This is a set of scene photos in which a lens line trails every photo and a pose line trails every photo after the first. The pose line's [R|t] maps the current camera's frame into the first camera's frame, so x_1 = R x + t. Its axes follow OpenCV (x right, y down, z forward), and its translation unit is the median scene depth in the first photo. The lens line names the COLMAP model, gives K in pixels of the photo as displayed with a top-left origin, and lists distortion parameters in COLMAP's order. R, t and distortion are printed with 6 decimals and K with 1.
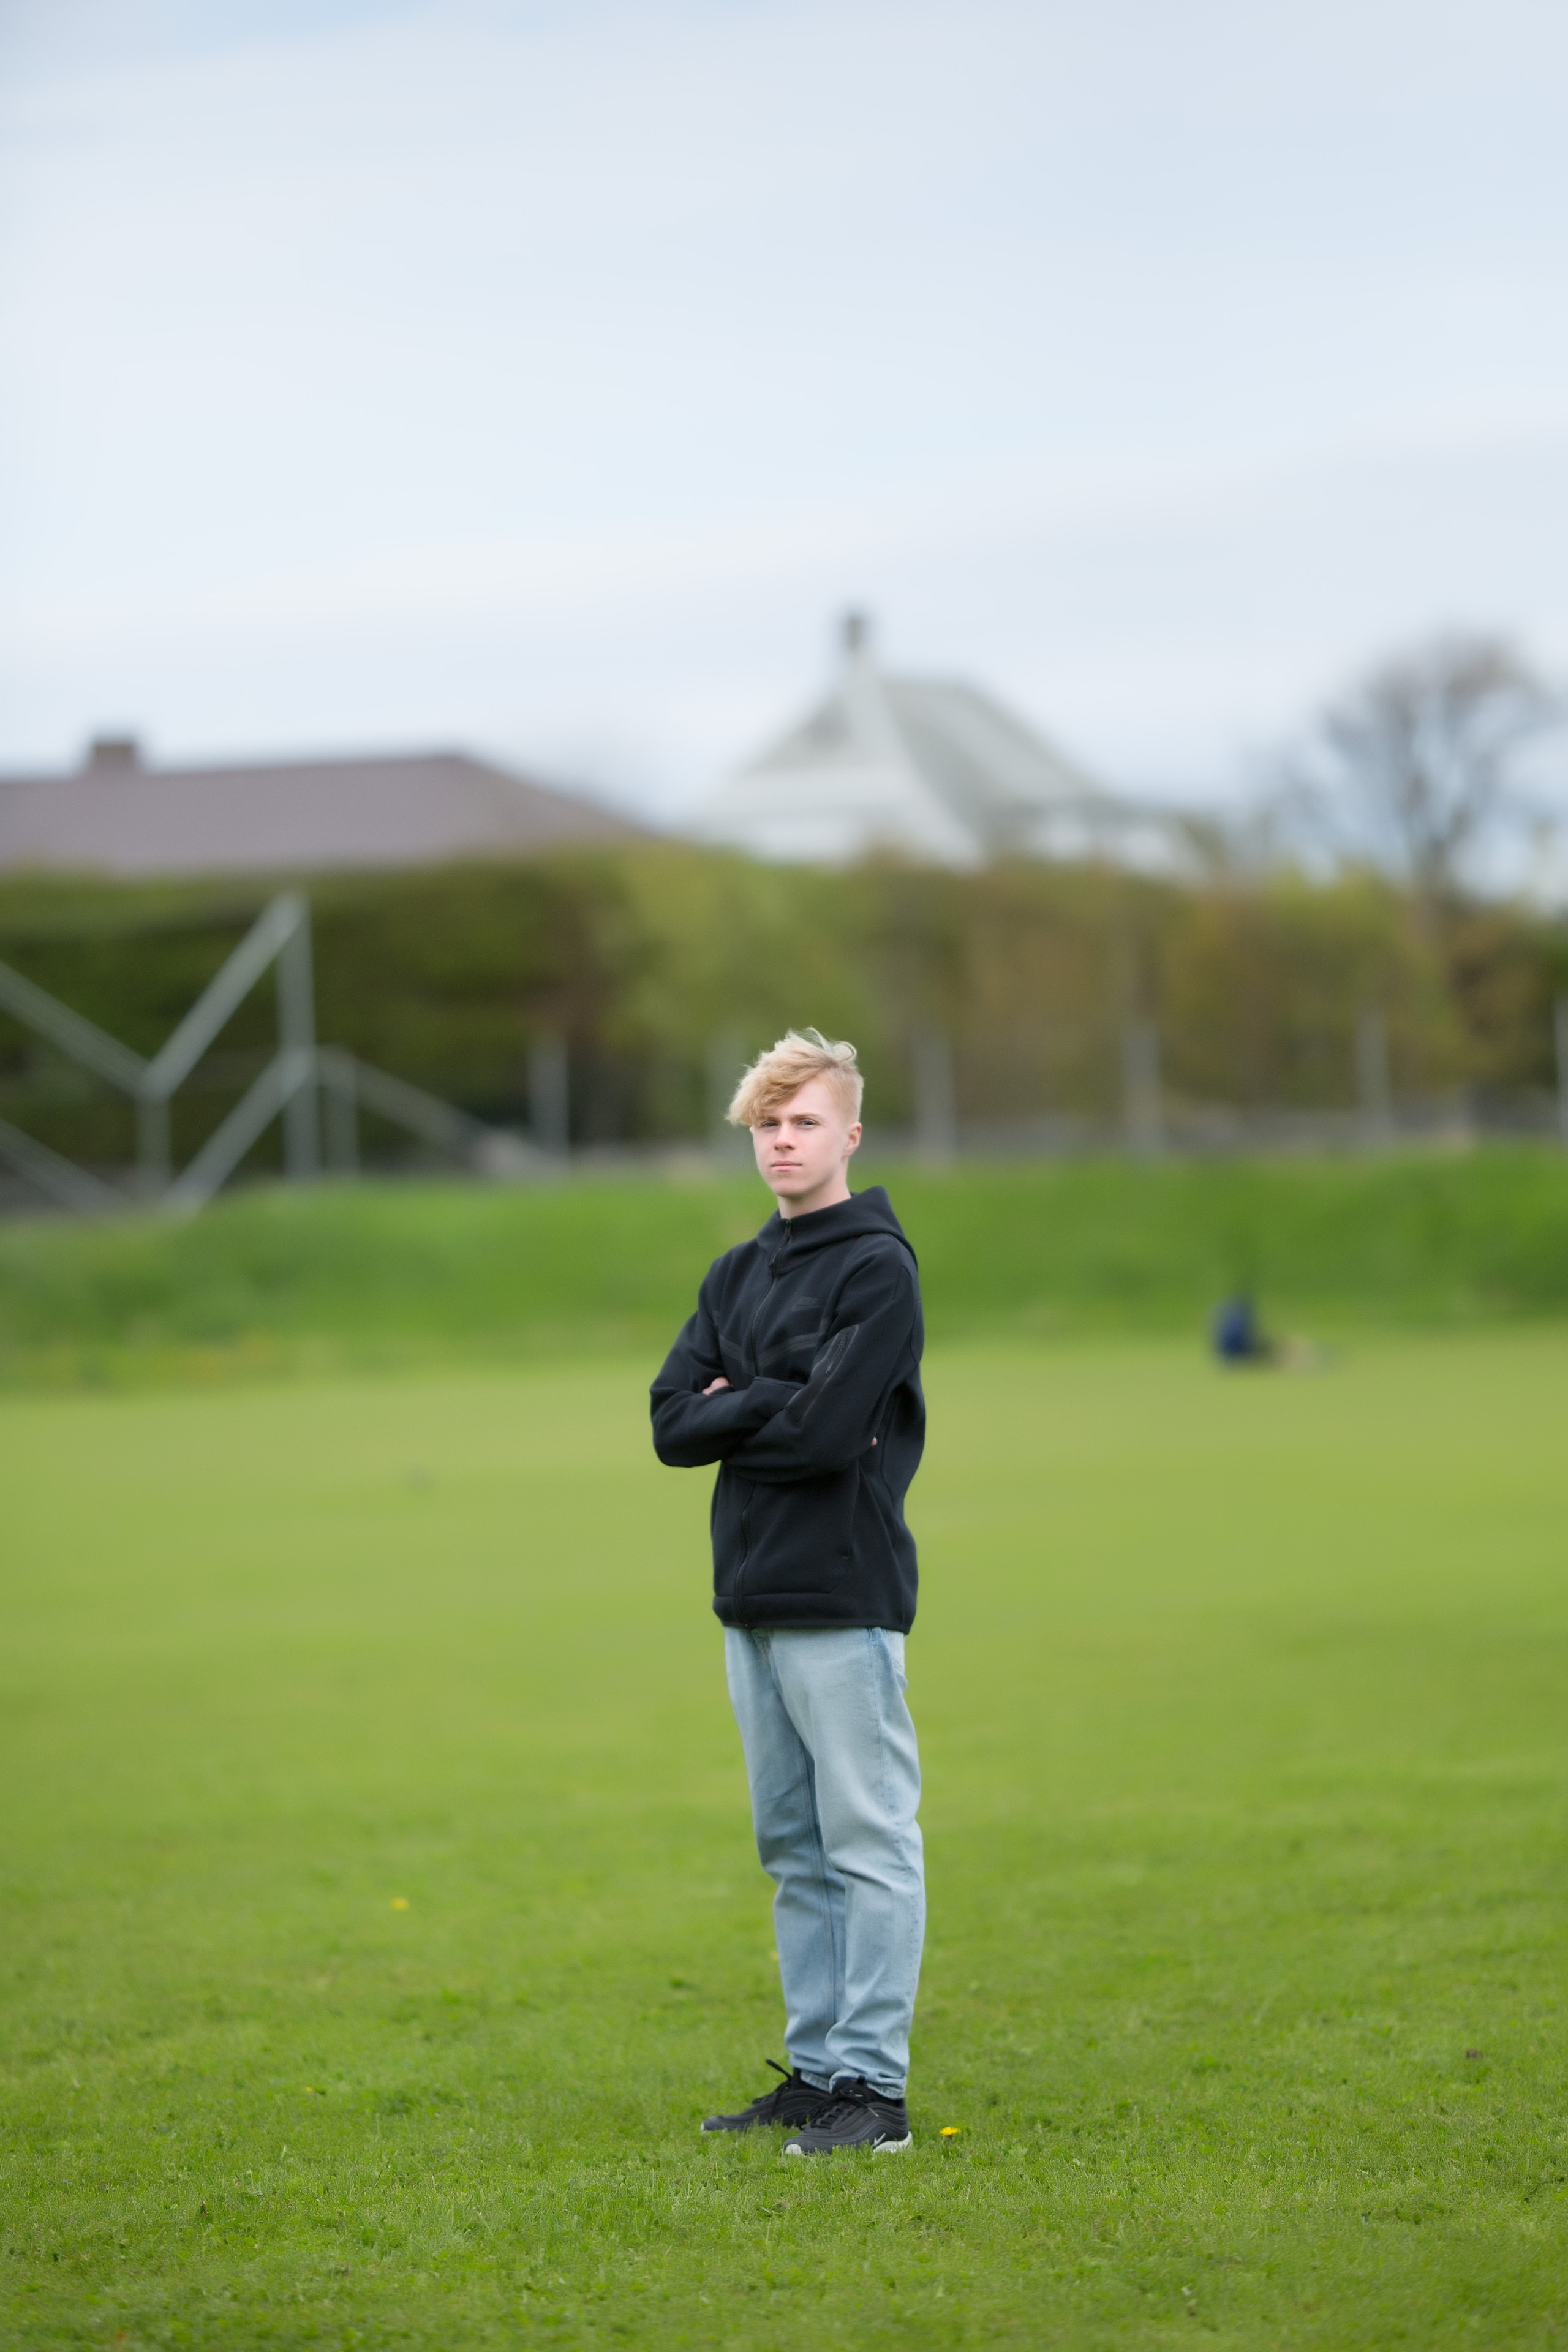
lens RADIAL K [[9923.9, 0, 794.4], [0, 9923.9, 1175.6], [0, 0, 1]] dist [0.311293, 0.000000]
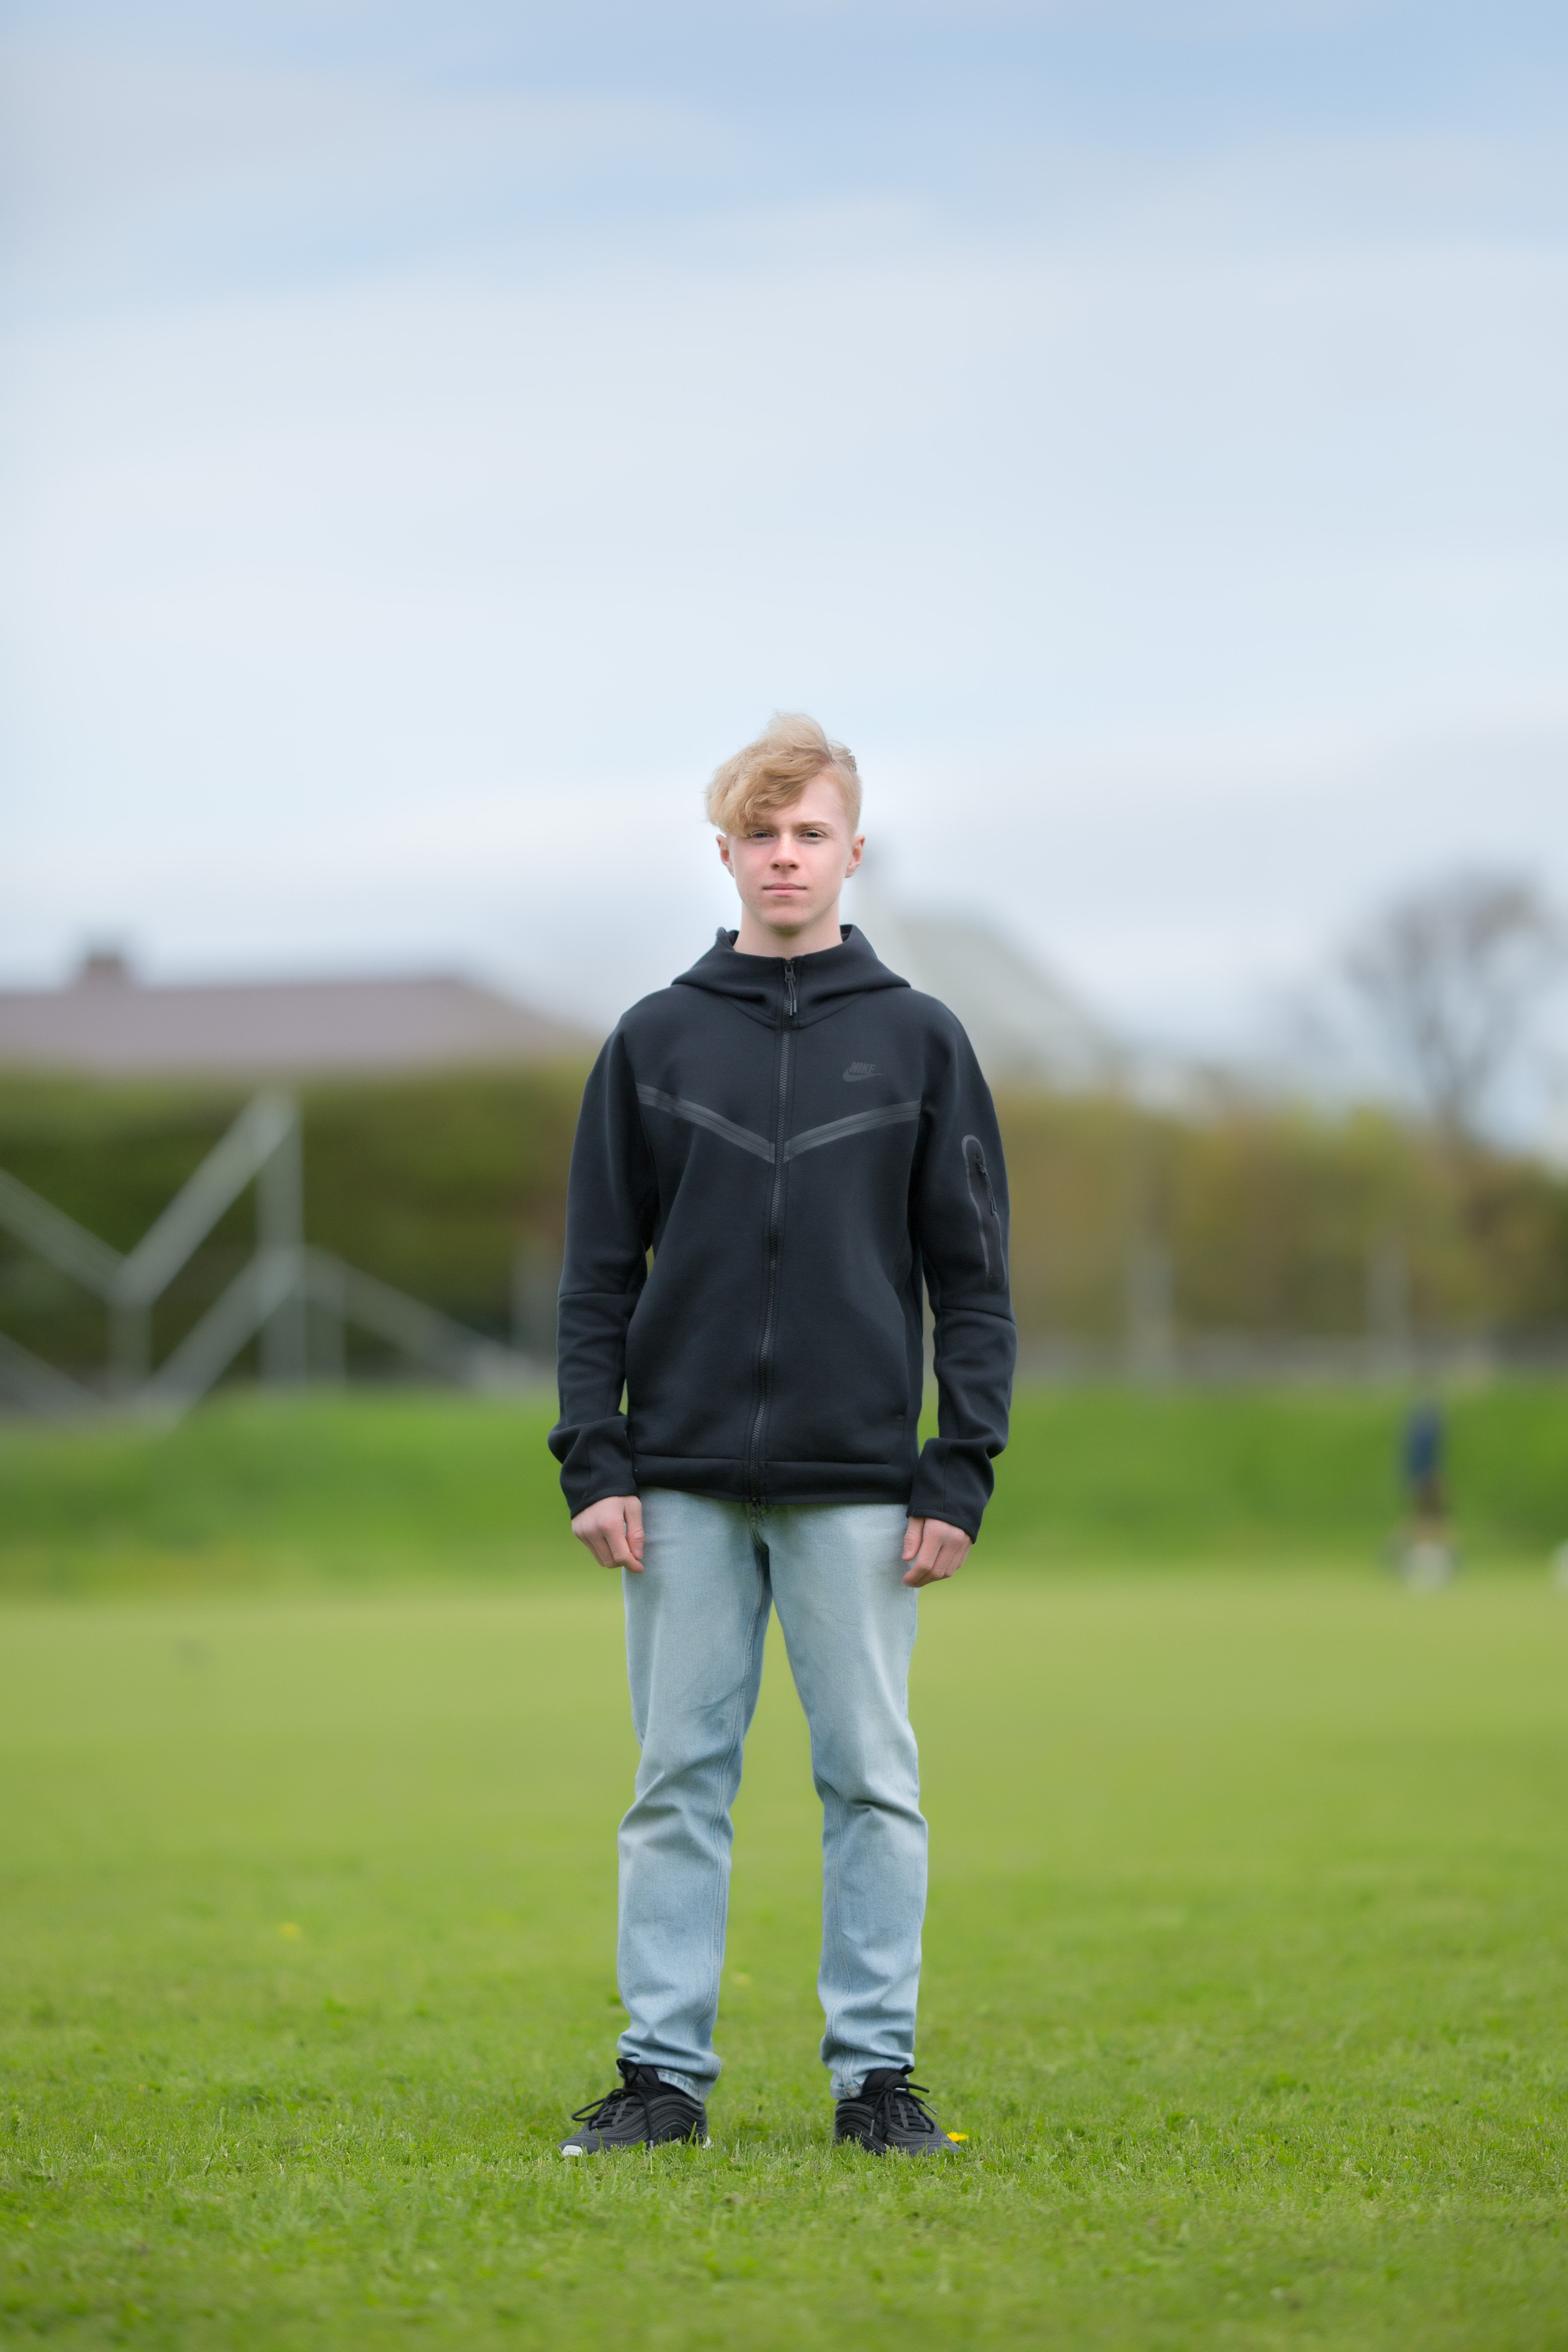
lens RADIAL K [[9923.9, 0, 770.2], [0, 9923.9, 1174.6], [0, 0, 1]] dist [0.311293, 0.000000]
pose [[0.999726, 0.023275, -0.002670, 0.001298], [-0.023341, 0.999329, -0.028239, 0.036322], [0.002011, 0.028294, 0.999598, 0.186272]]
